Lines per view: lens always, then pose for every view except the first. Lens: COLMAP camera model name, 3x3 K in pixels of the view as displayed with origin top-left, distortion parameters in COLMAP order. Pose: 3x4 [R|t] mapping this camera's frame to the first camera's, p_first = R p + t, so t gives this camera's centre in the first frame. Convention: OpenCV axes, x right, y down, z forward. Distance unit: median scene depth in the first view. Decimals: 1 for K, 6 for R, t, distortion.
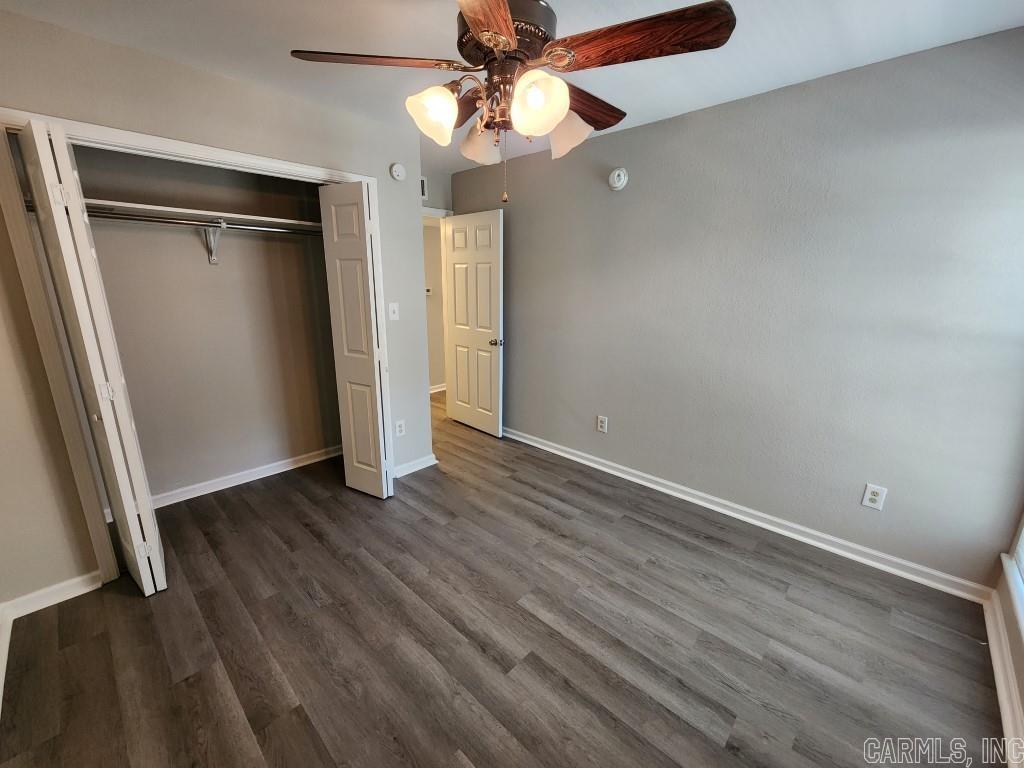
lens RADIAL K [[421.5, 0, 504.5], [0, 421.5, 382.6], [0, 0, 1]] dist [0.000395, -0.001047]
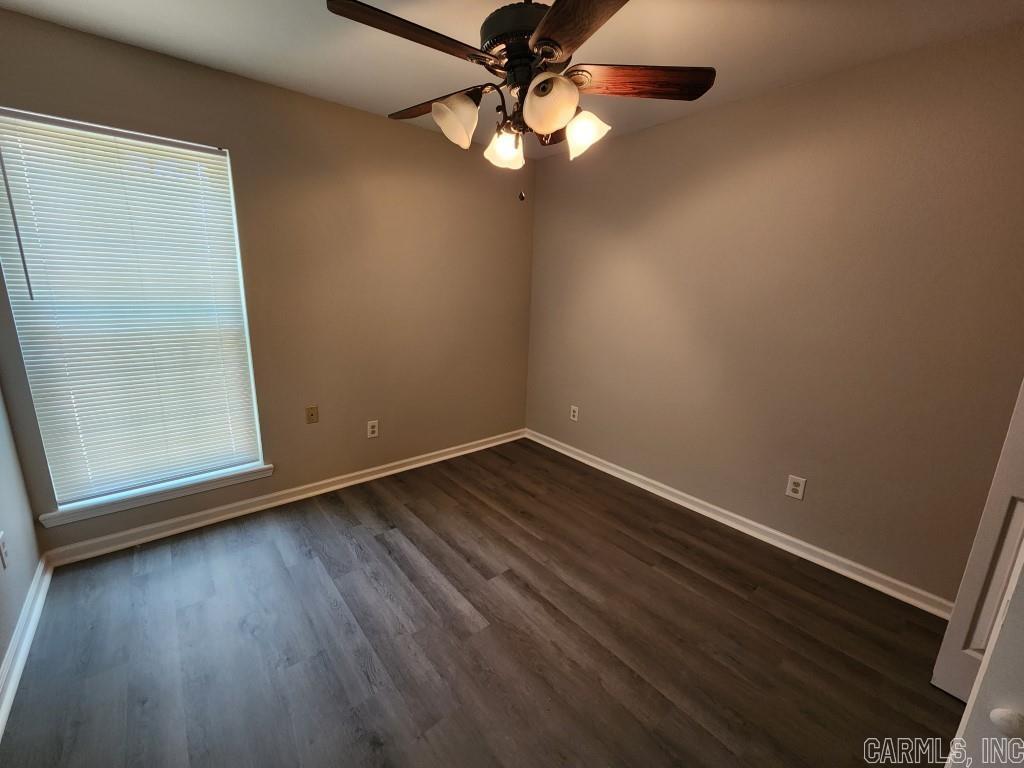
lens RADIAL K [[421.5, 0, 504.5], [0, 421.5, 382.6], [0, 0, 1]] dist [0.000395, -0.001047]
pose [[-0.992870, -0.057057, 0.104663, -0.074841], [-0.002522, 0.887865, 0.460097, -0.405178], [-0.119179, 0.456553, -0.881678, 1.707120]]
